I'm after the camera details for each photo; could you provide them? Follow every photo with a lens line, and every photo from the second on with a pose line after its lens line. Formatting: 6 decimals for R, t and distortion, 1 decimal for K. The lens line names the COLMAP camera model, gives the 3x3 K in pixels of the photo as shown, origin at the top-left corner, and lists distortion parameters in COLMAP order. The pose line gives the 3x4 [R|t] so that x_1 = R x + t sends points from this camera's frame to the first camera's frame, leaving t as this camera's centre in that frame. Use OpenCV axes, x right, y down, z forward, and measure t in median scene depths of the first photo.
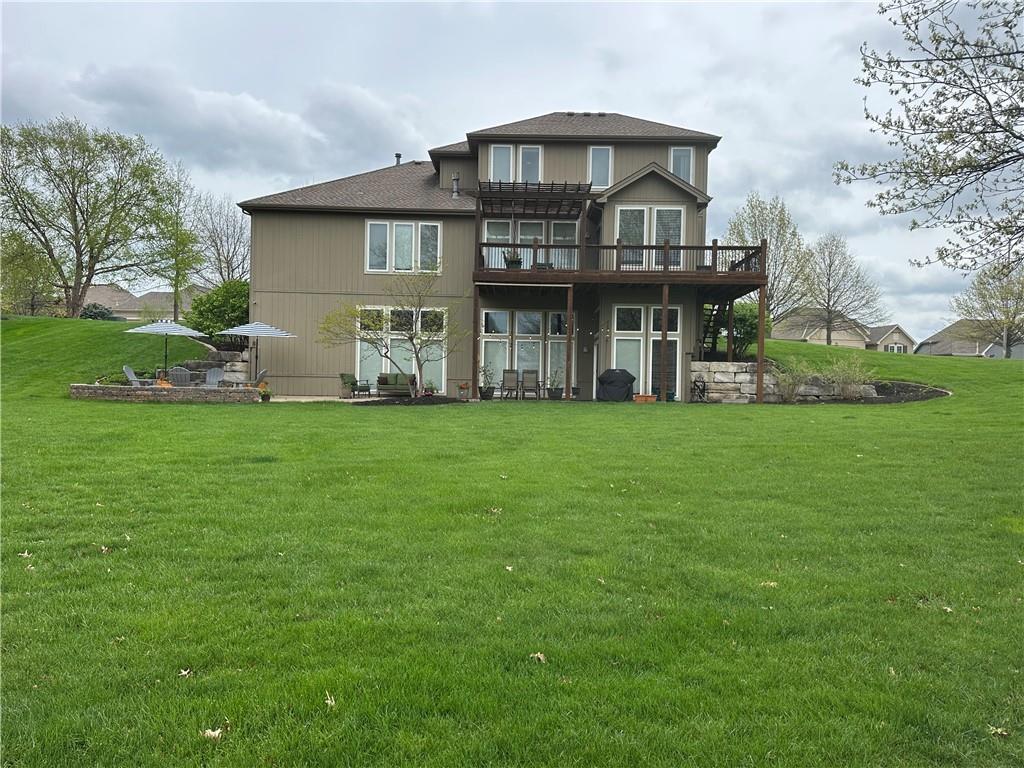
lens RADIAL K [[757.9, 0, 513.4], [0, 757.9, 387.7], [0, 0, 1]] dist [0.047955, -0.061165]
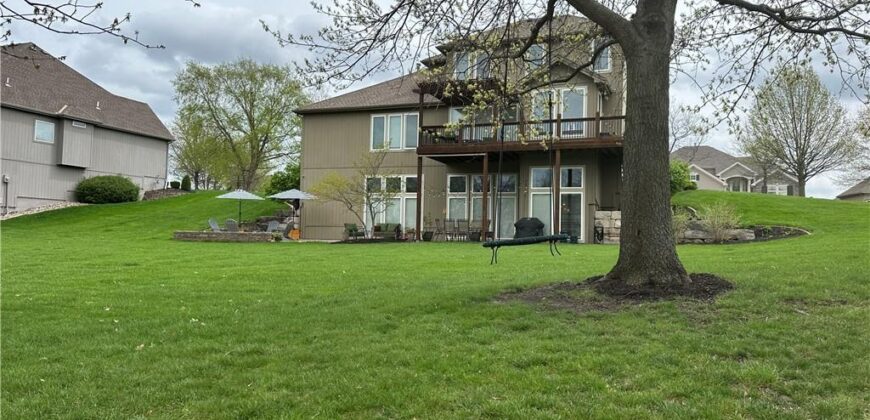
lens RADIAL K [[654.0, 0, 429.3], [0, 654.0, 209.1], [0, 0, 1]] dist [0.016143, -0.000106]
pose [[0.928565, -0.017797, -0.370743, 0.358812], [-0.001787, 0.998624, -0.052413, 0.017673], [0.371166, 0.049332, 0.927255, -0.074431]]
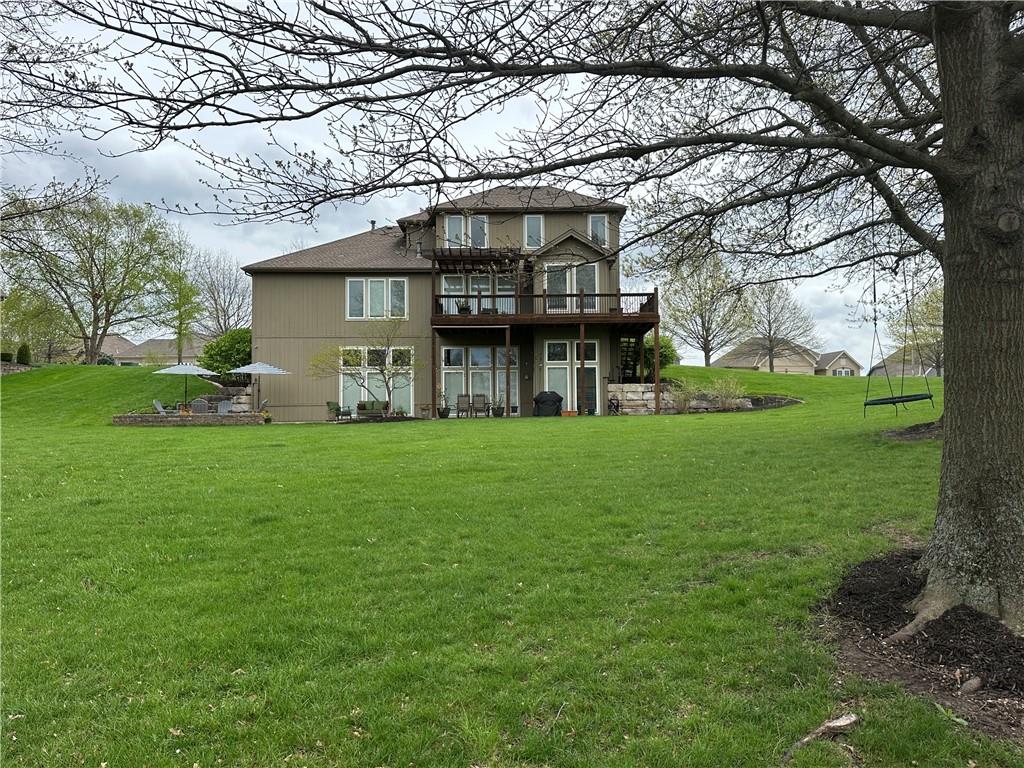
lens RADIAL K [[757.9, 0, 521.1], [0, 757.9, 385.6], [0, 0, 1]] dist [0.047955, -0.061165]
pose [[0.999344, -0.028198, 0.022704, 0.058939], [0.029303, 0.998324, -0.049906, 0.025214], [-0.021259, 0.050539, 0.998496, -0.236842]]
